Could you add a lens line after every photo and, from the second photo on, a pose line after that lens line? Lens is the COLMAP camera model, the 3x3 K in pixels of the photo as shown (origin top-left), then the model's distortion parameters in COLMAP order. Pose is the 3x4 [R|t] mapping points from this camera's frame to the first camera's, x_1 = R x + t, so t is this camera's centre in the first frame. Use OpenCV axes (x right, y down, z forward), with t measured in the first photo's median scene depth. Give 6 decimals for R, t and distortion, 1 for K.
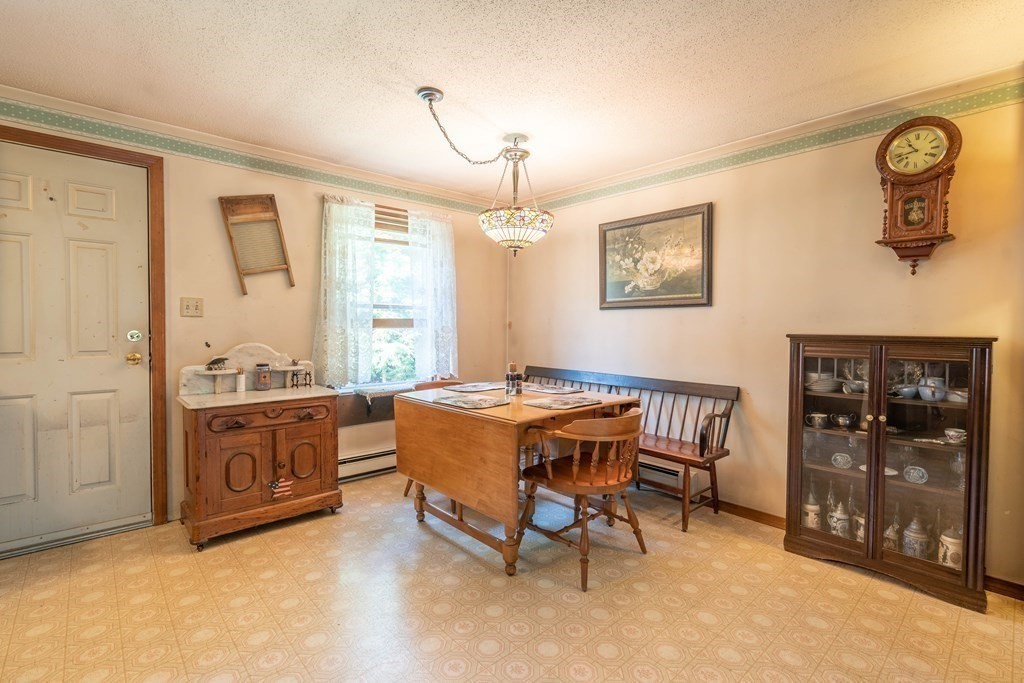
lens RADIAL K [[478.7, 0, 512.2], [0, 478.7, 340.1], [0, 0, 1]] dist [-0.008599, 0.001702]
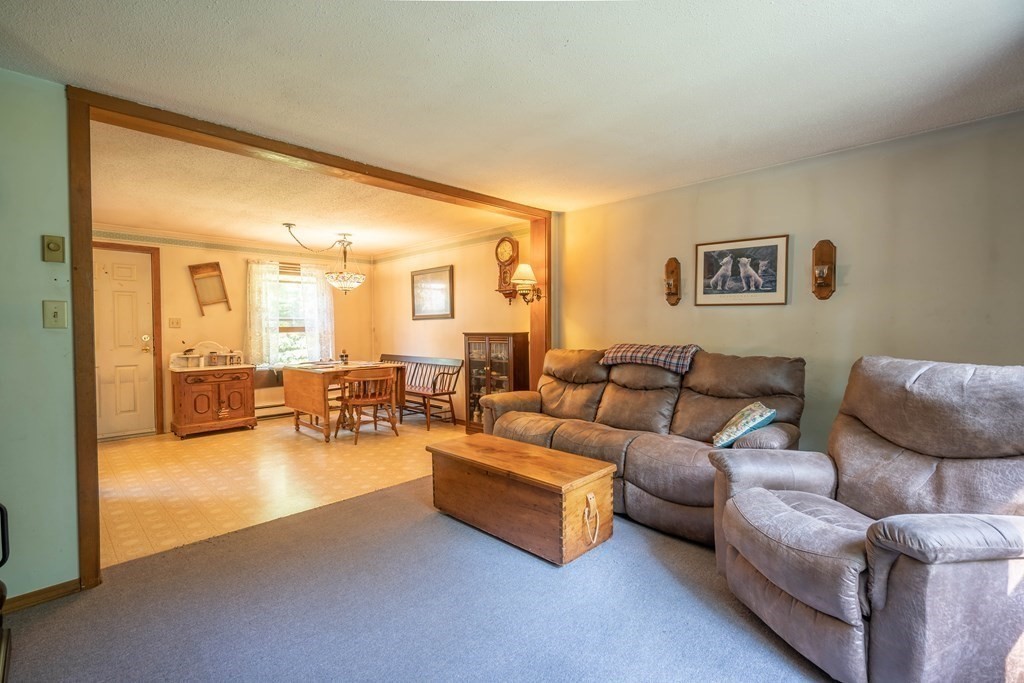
lens RADIAL K [[478.7, 0, 512.2], [0, 478.7, 339.9], [0, 0, 1]] dist [-0.008599, 0.001702]
pose [[0.998272, -0.015333, 0.056722, 0.581465], [0.015652, 0.999864, -0.005184, 0.030908], [-0.056635, 0.006063, 0.998377, -1.005038]]
